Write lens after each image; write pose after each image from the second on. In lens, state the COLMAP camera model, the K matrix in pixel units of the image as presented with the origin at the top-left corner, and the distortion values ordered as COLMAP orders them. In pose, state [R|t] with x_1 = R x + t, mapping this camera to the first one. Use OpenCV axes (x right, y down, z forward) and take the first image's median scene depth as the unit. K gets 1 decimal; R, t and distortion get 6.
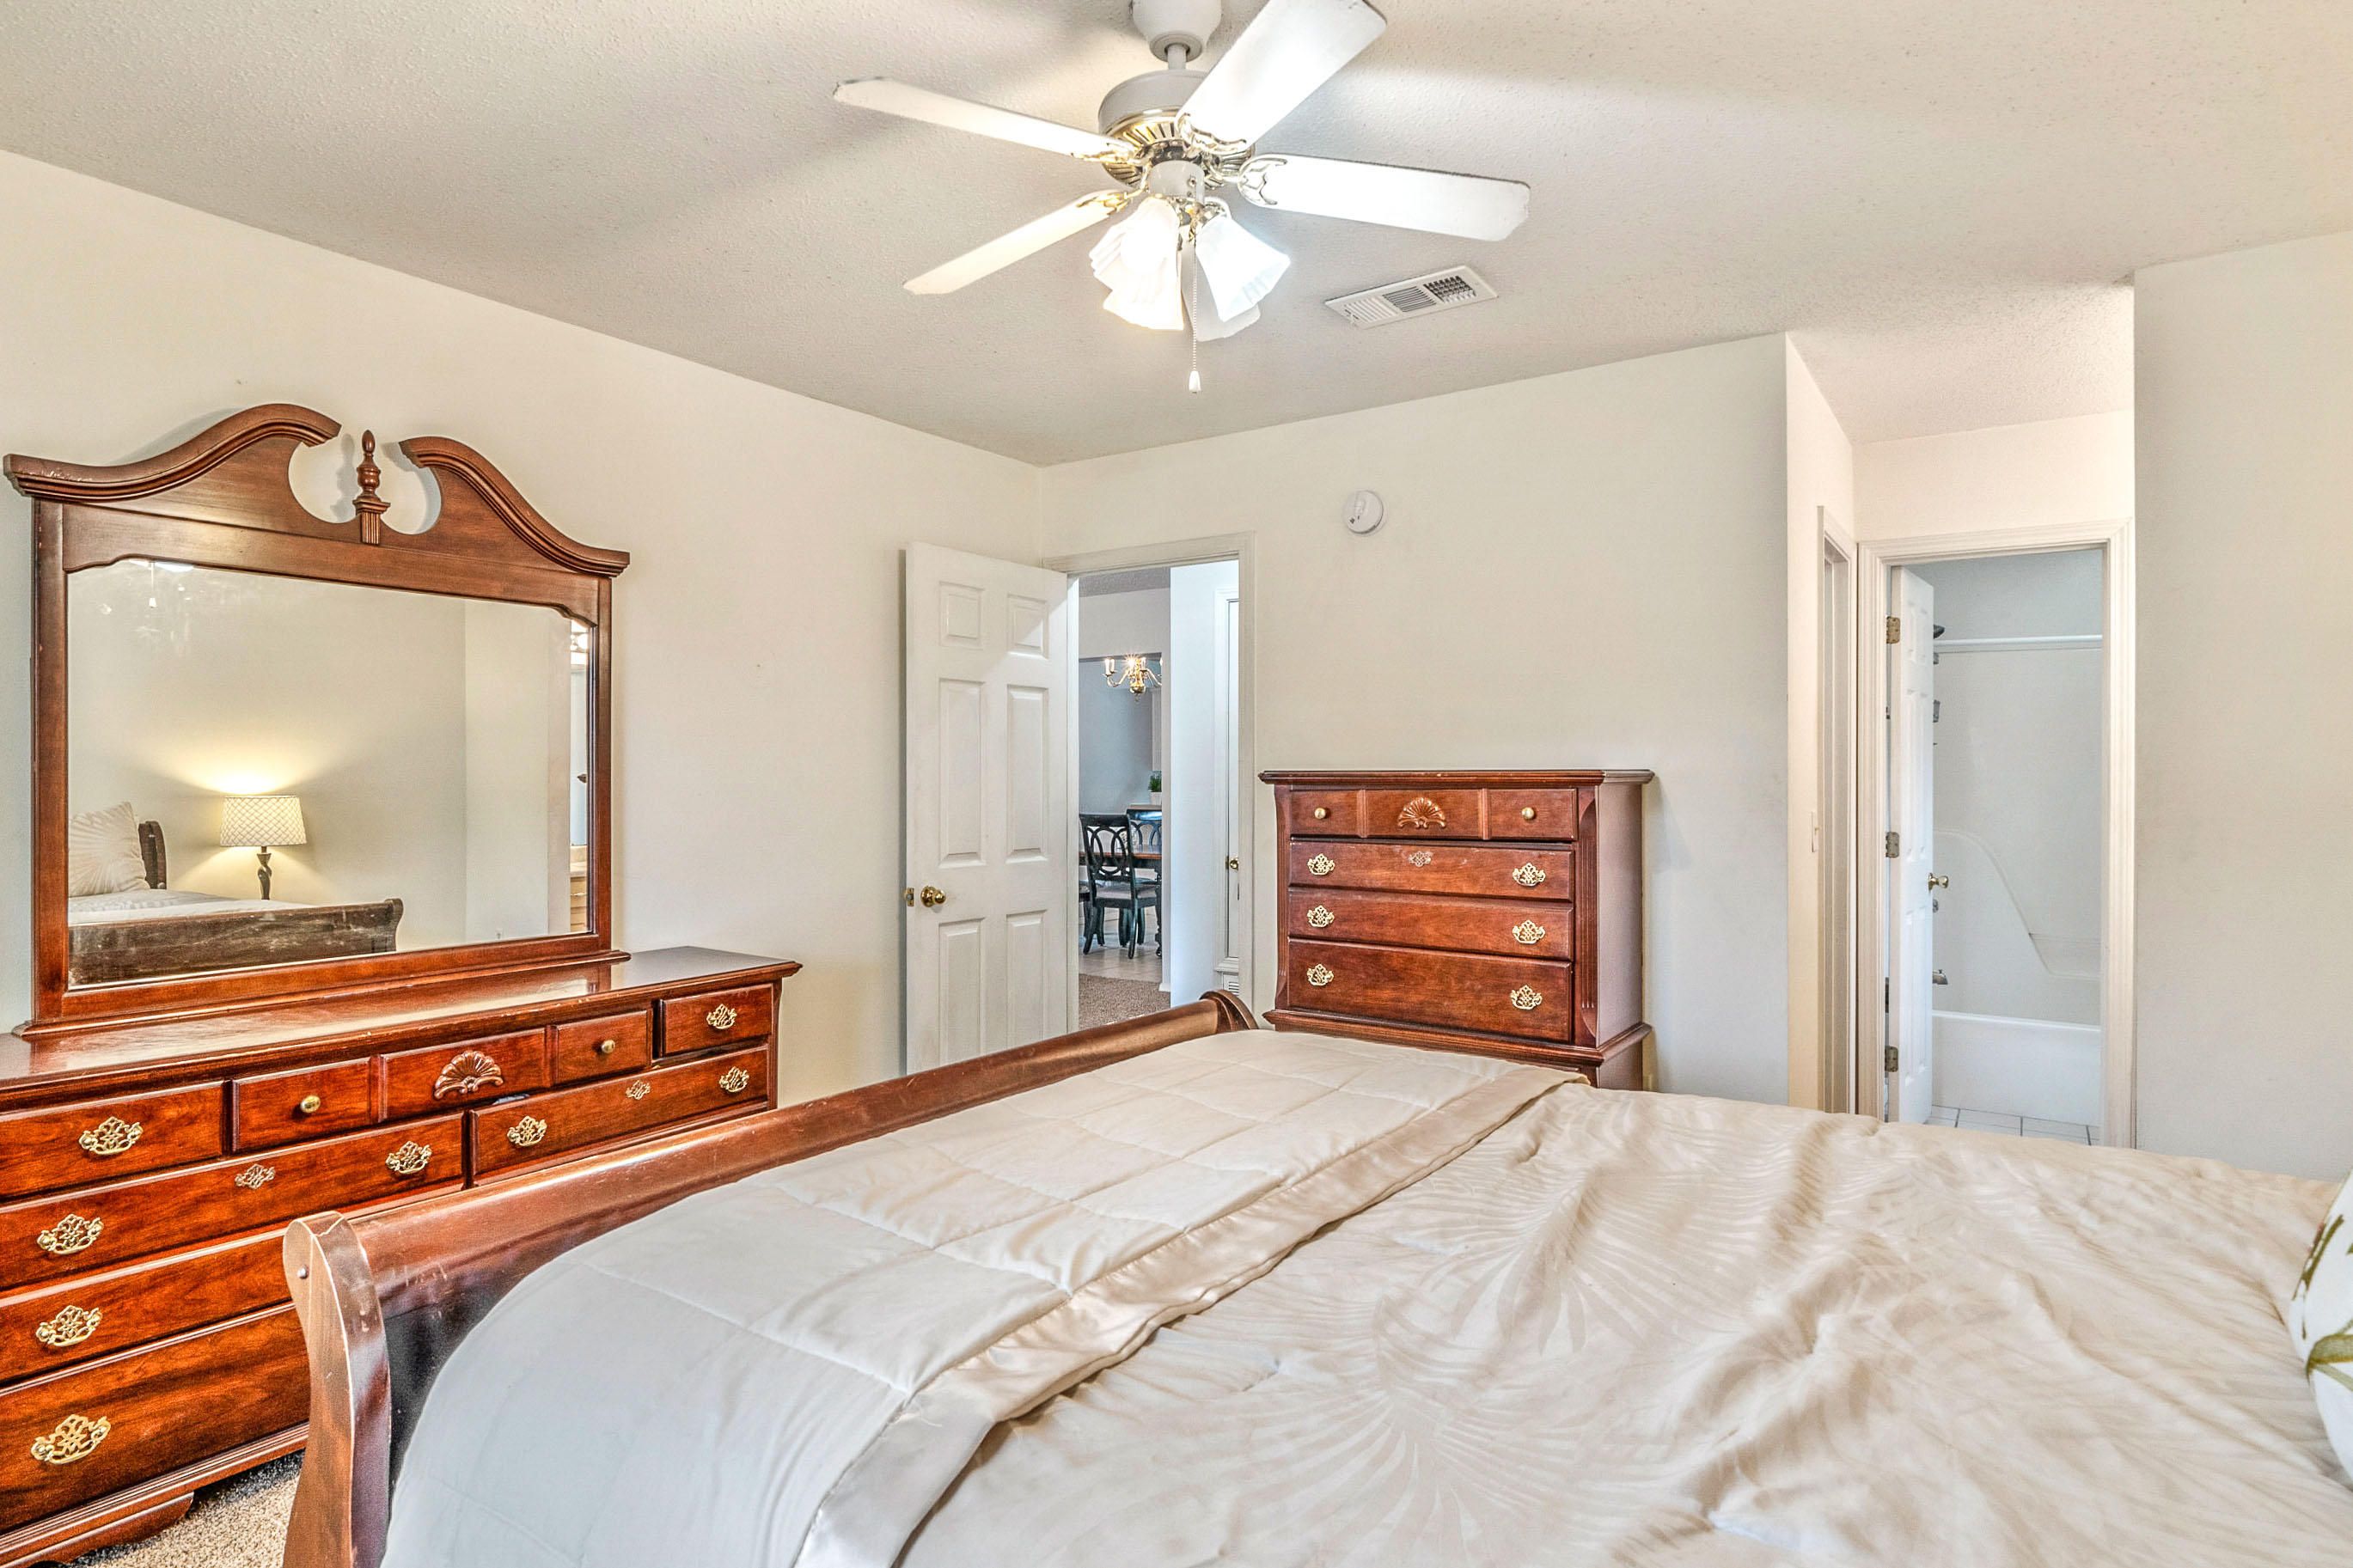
lens RADIAL K [[1263.7, 0, 1167.8], [0, 1263.7, 784.0], [0, 0, 1]] dist [-0.005436, 0.002312]
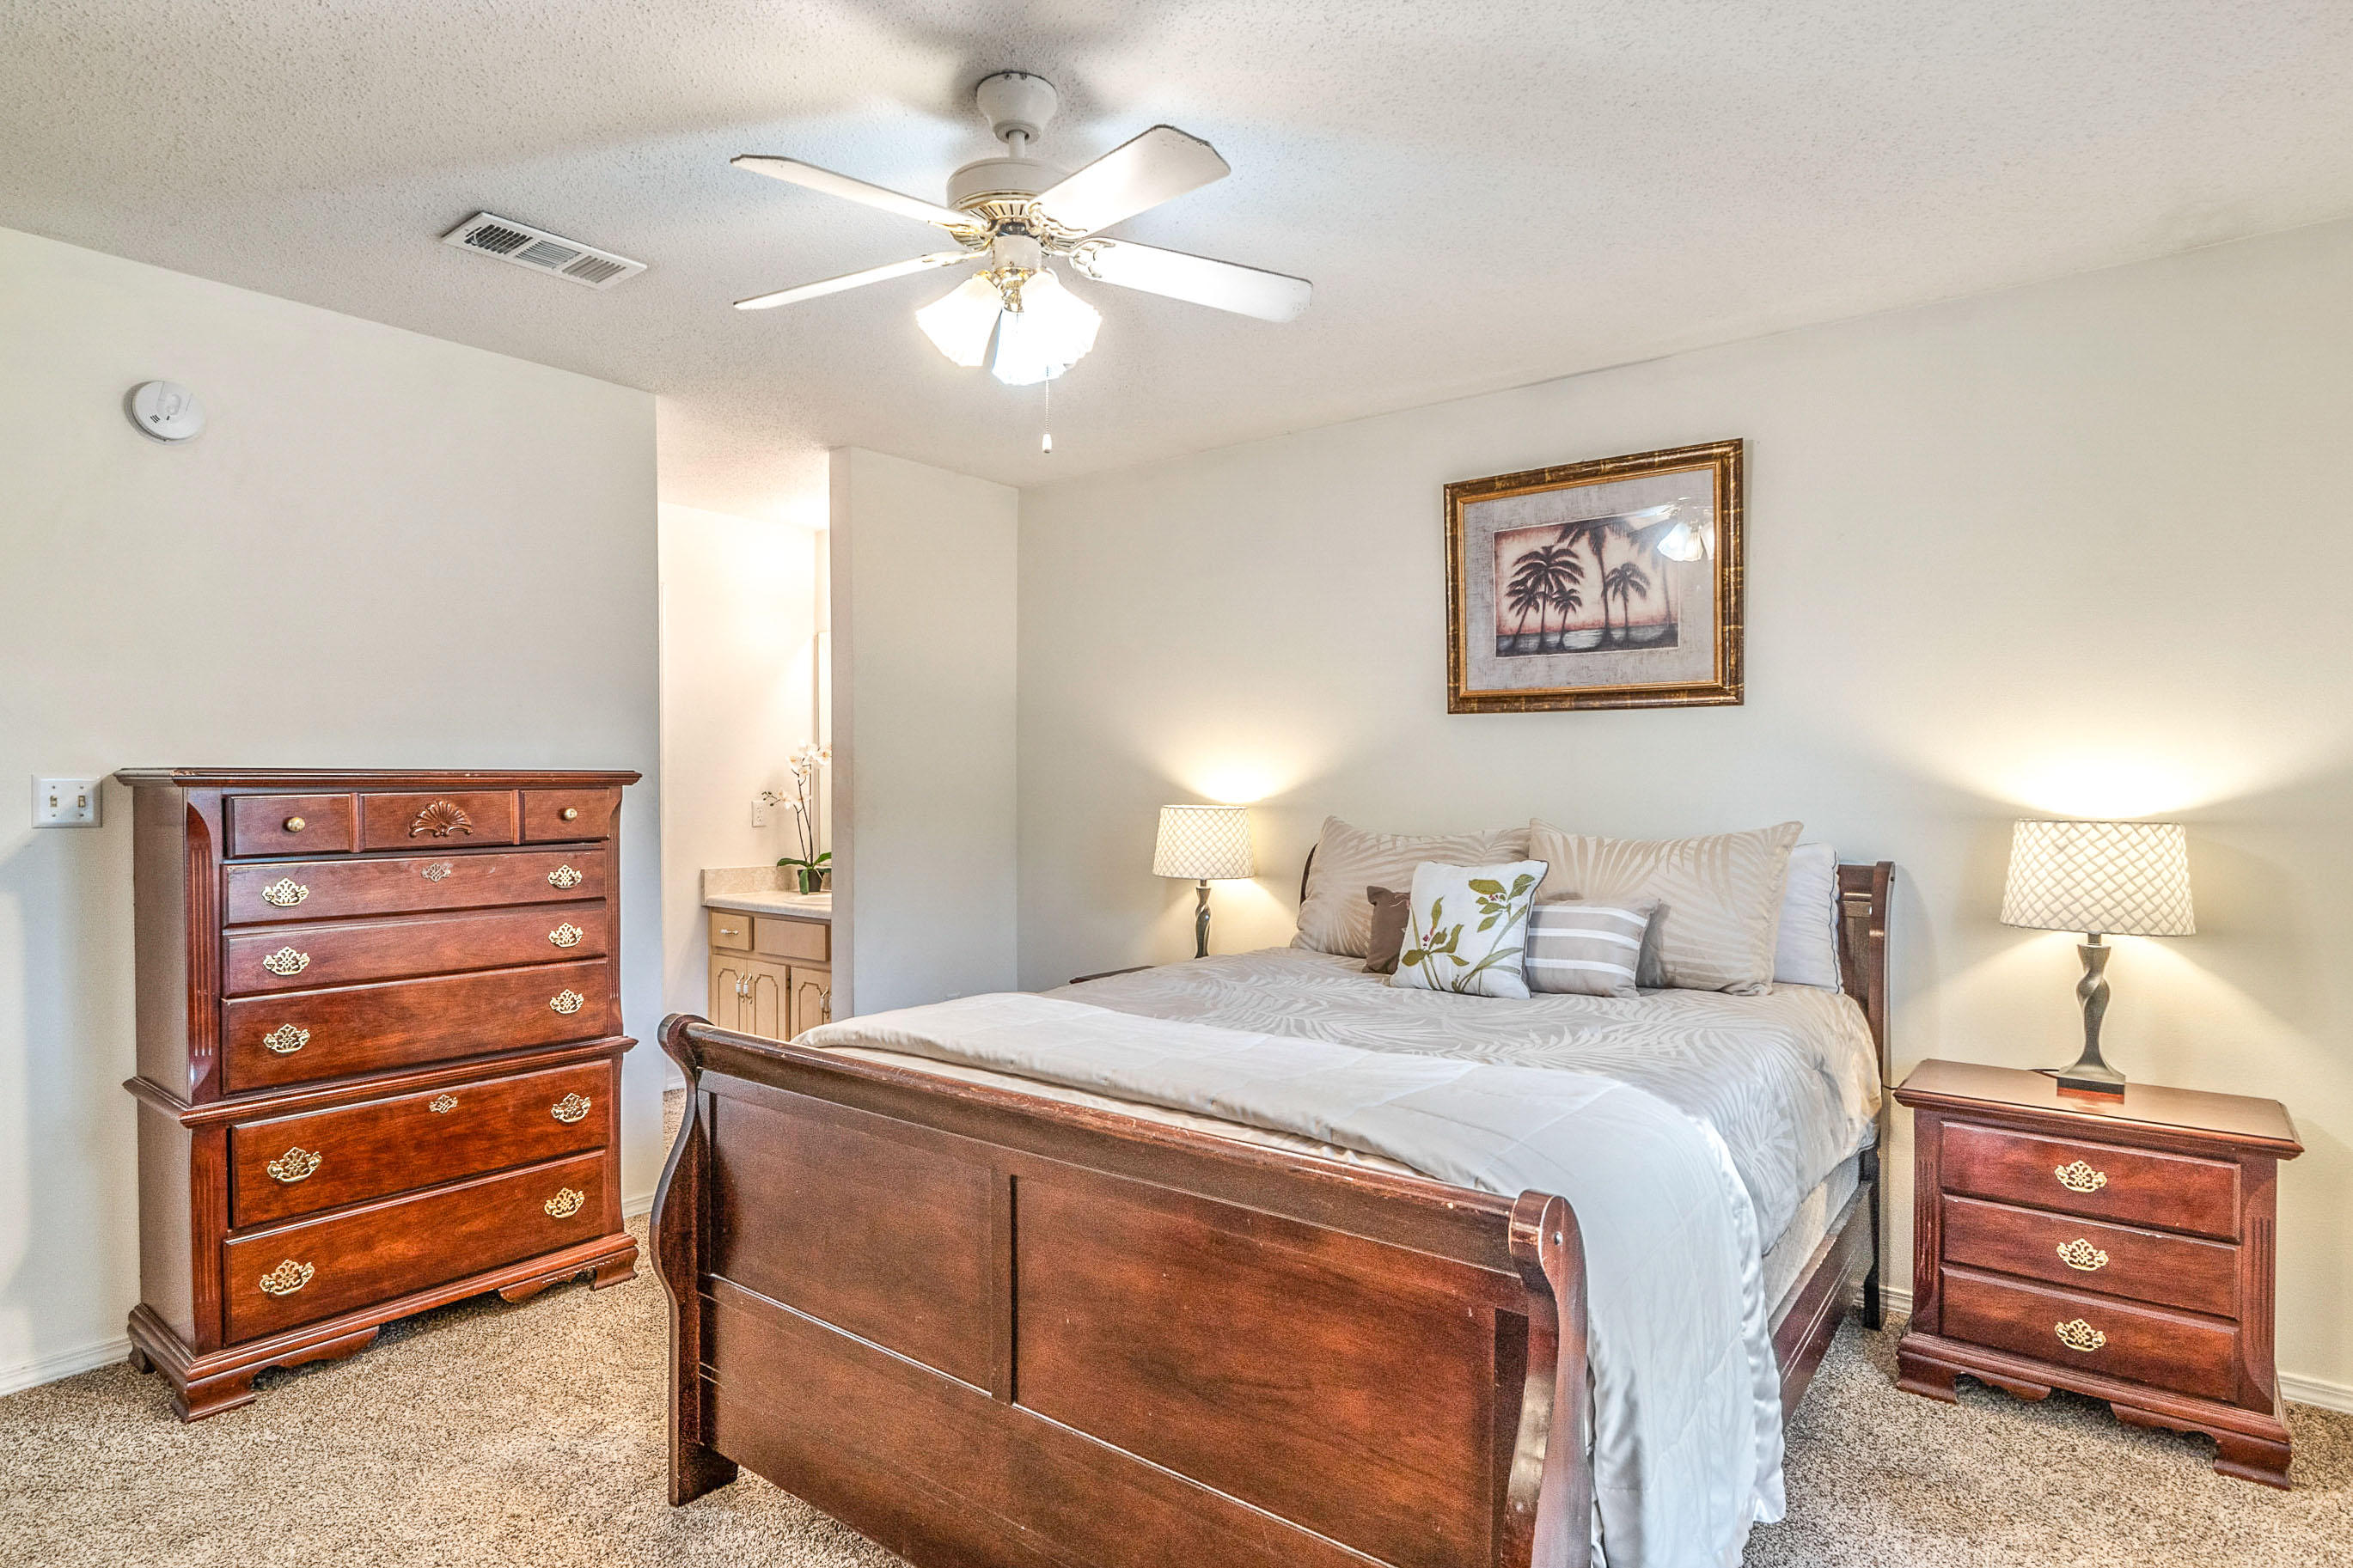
lens RADIAL K [[1263.7, 0, 1168.6], [0, 1263.7, 799.3], [0, 0, 1]] dist [-0.005436, 0.002312]
pose [[0.048312, -0.014306, 0.998730, -0.652136], [0.002412, 0.999896, 0.014206, -0.001317], [-0.998829, 0.001722, 0.048341, 0.468395]]
